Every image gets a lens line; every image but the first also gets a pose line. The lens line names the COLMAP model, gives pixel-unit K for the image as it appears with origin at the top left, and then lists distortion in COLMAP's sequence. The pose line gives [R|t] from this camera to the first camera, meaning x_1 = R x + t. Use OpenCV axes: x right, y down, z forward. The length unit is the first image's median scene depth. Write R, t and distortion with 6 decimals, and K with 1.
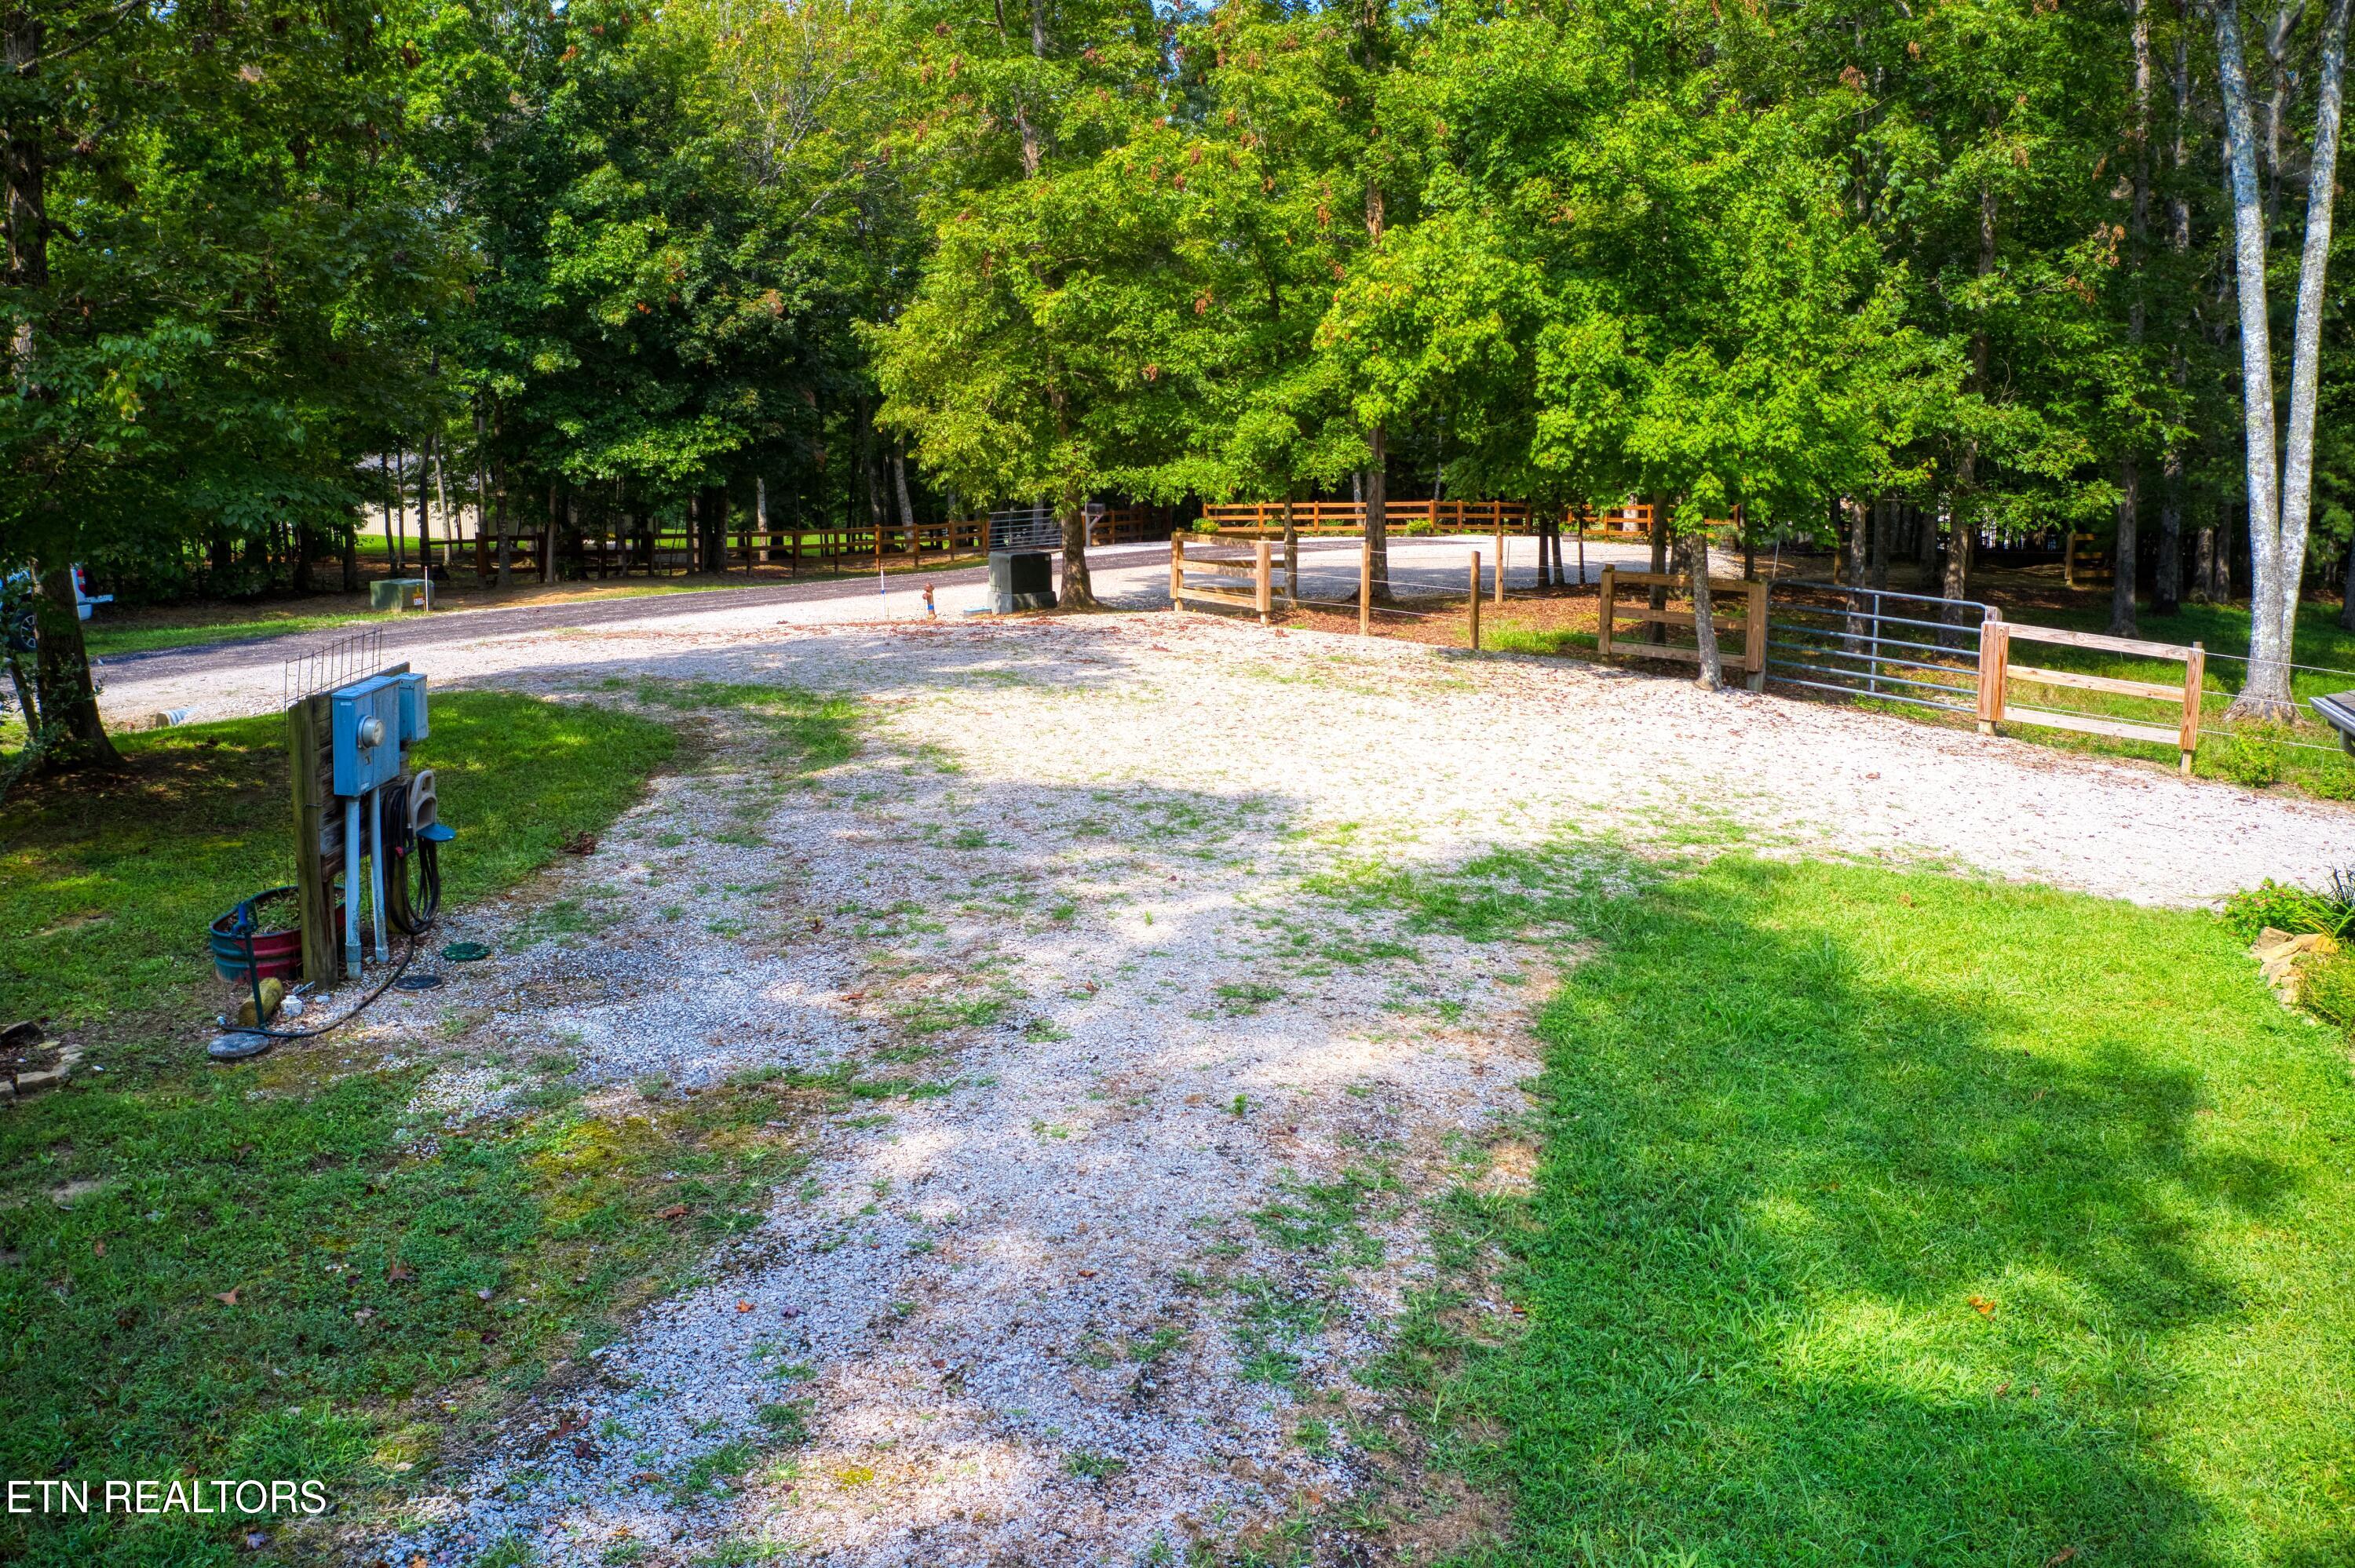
lens RADIAL K [[1860.7, 0, 1177.5], [0, 1860.7, 784.0], [0, 0, 1]] dist [-0.204763, 0.035369]
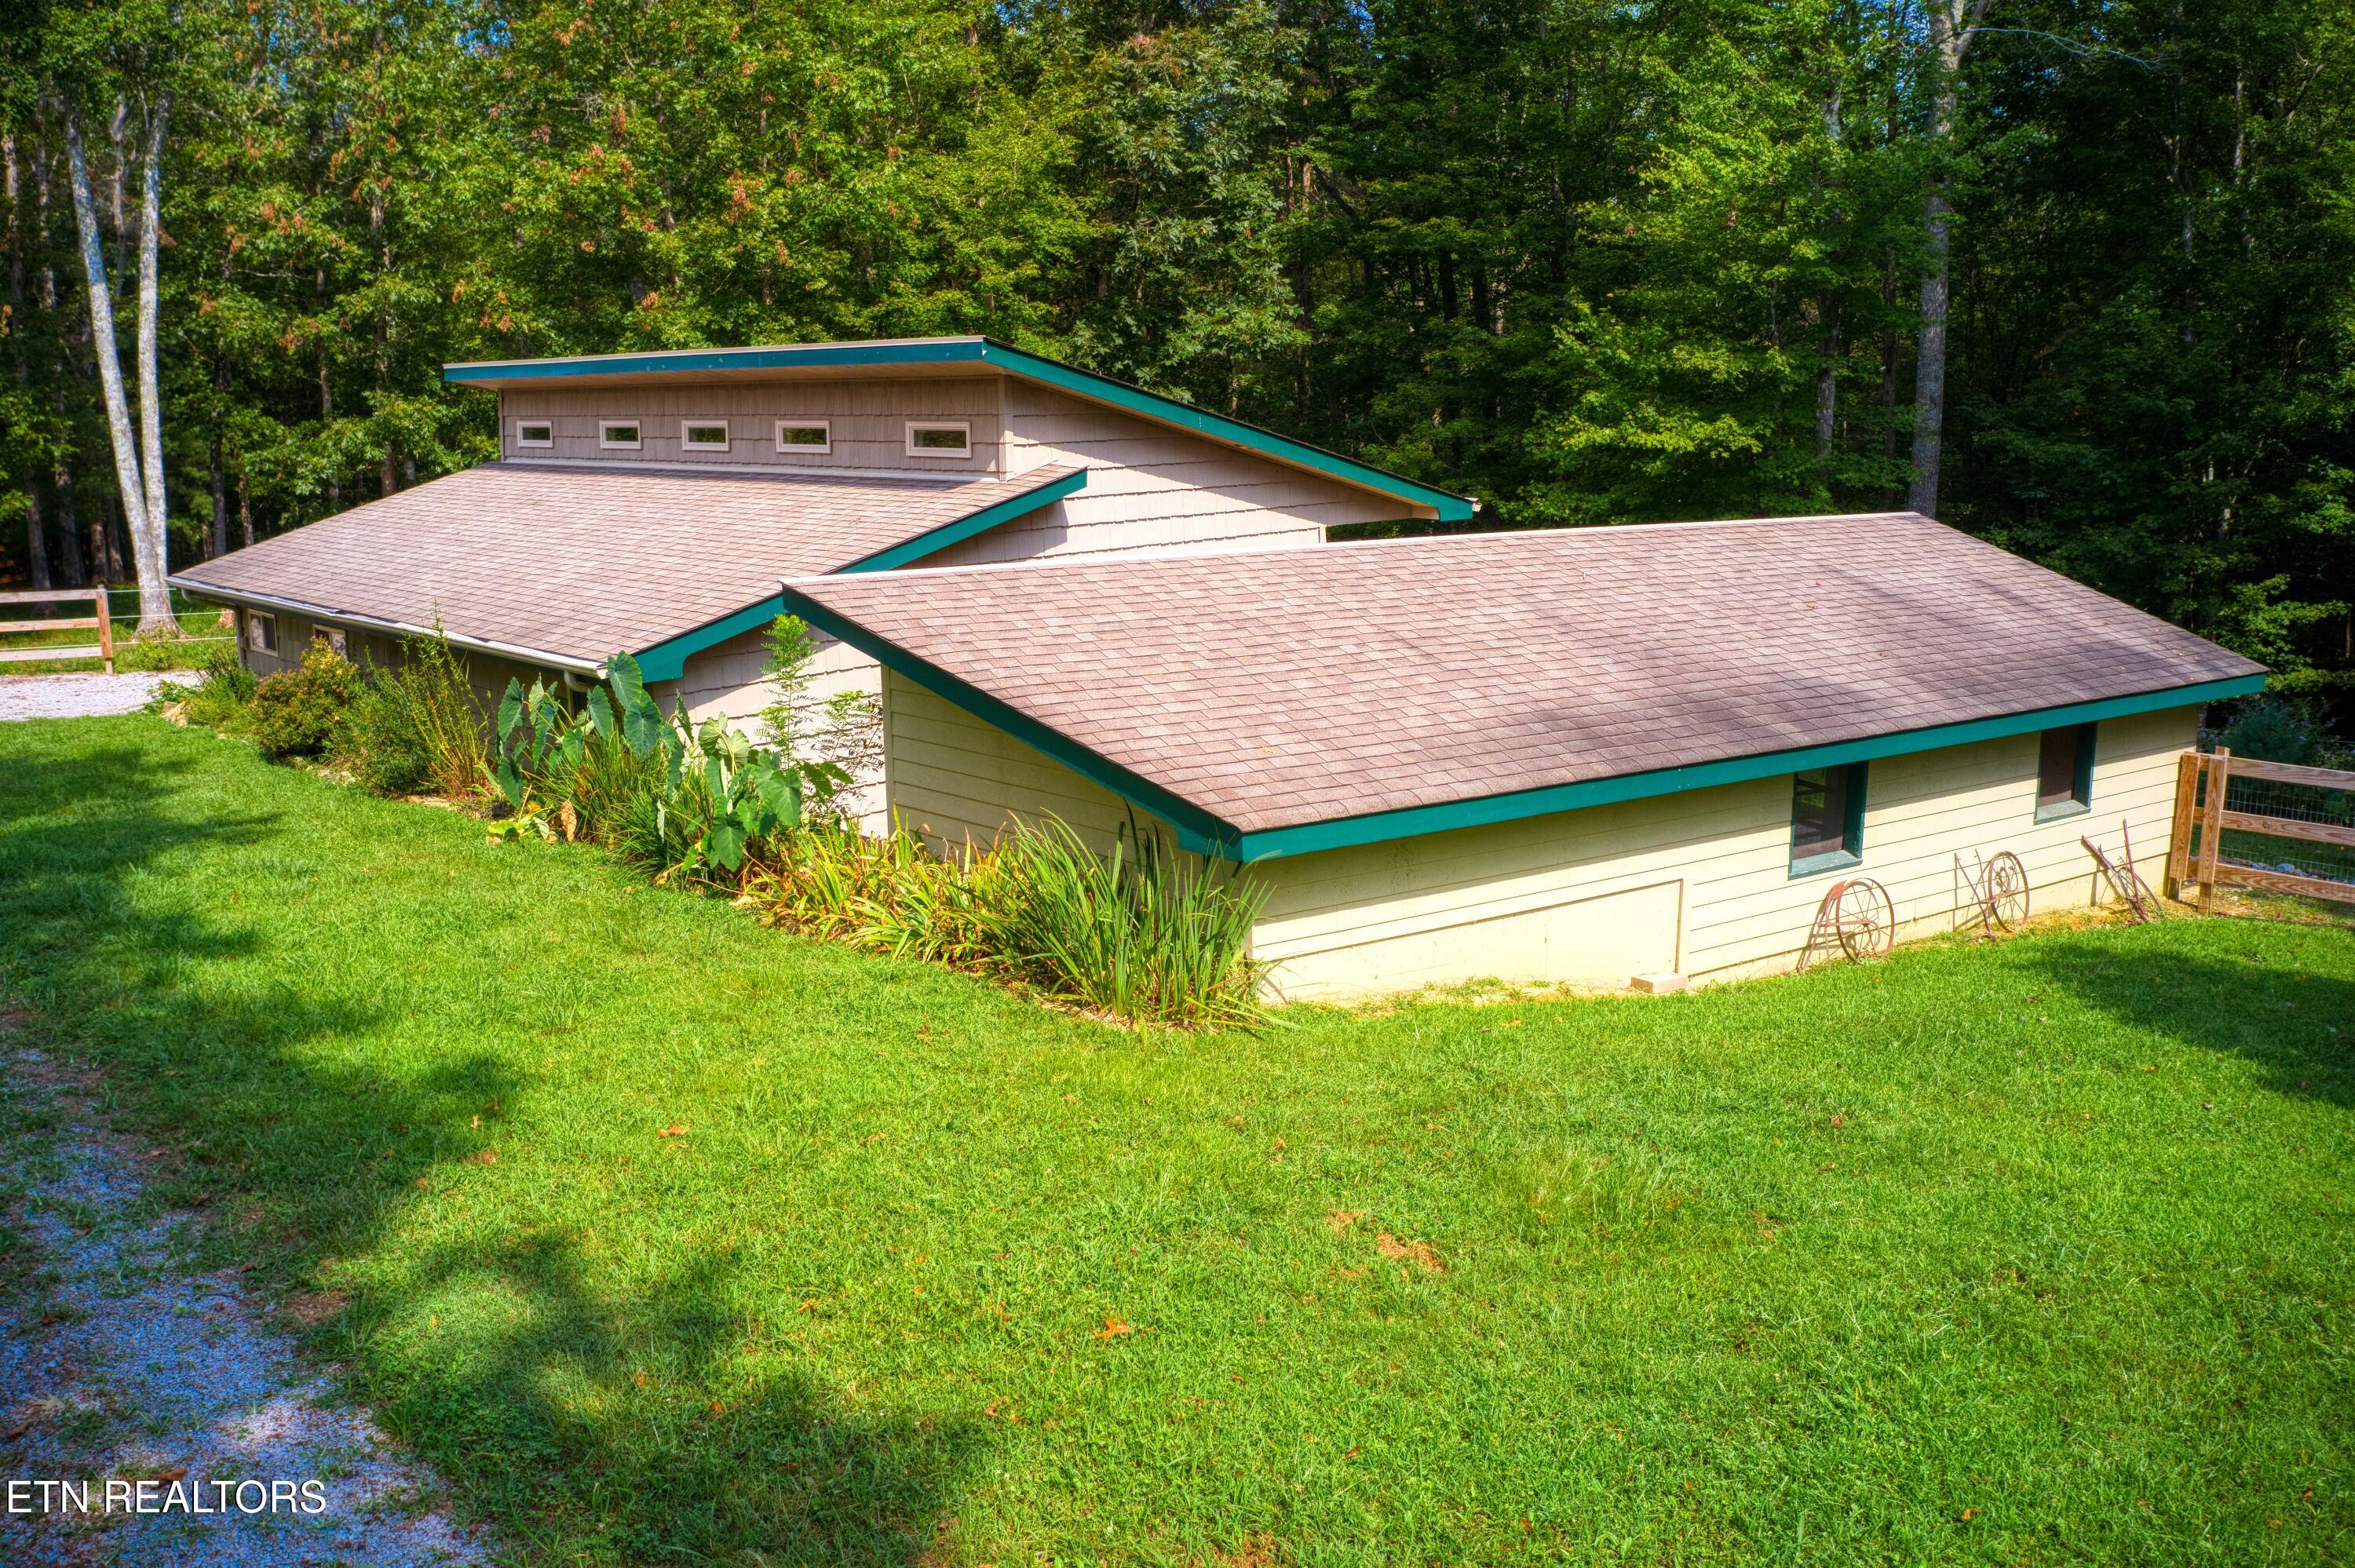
lens RADIAL K [[1860.7, 0, 1177.5], [0, 1860.7, 784.0], [0, 0, 1]] dist [-0.204763, 0.035369]
pose [[0.460999, -0.189604, 0.866908, -0.246477], [0.196445, 0.974475, 0.108666, 0.088793], [-0.865384, 0.120205, 0.486479, -0.413938]]
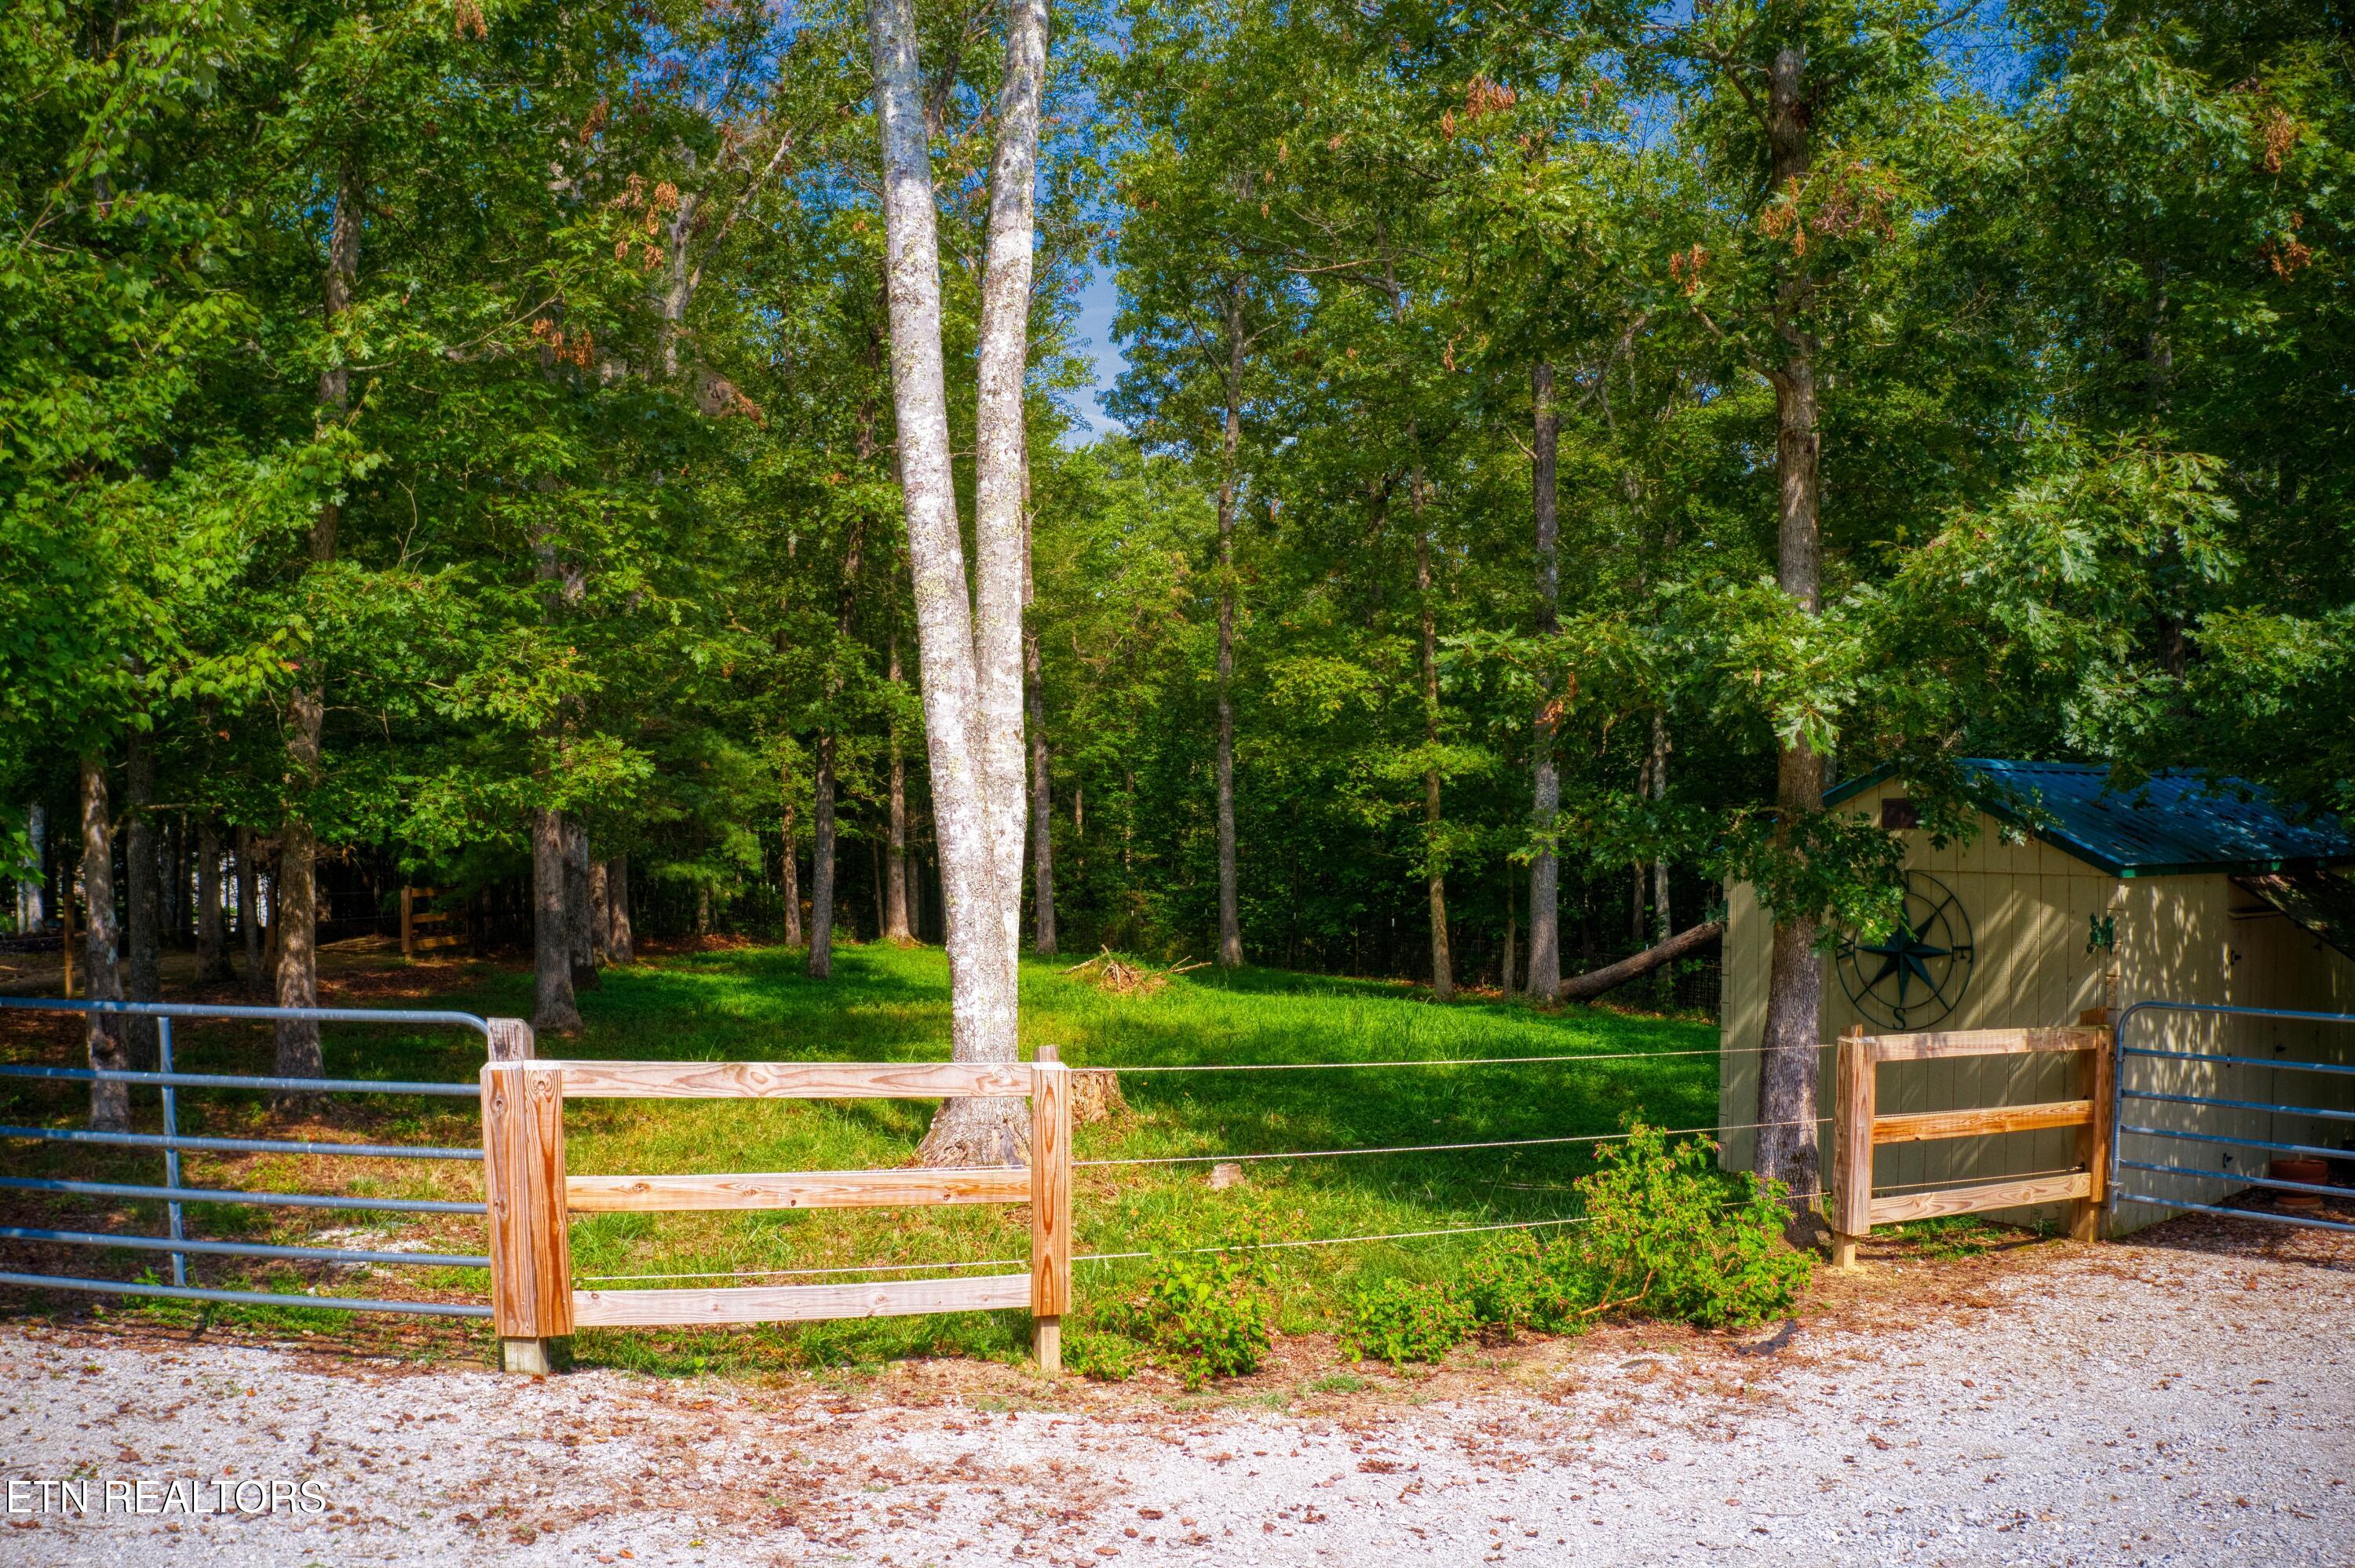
lens RADIAL K [[1860.7, 0, 1177.5], [0, 1860.7, 784.0], [0, 0, 1]] dist [-0.204763, 0.035369]
pose [[0.608622, 0.000436, 0.793460, 0.227245], [0.169215, 0.976924, -0.130333, -0.067810], [-0.775207, 0.213589, 0.594503, 0.600332]]
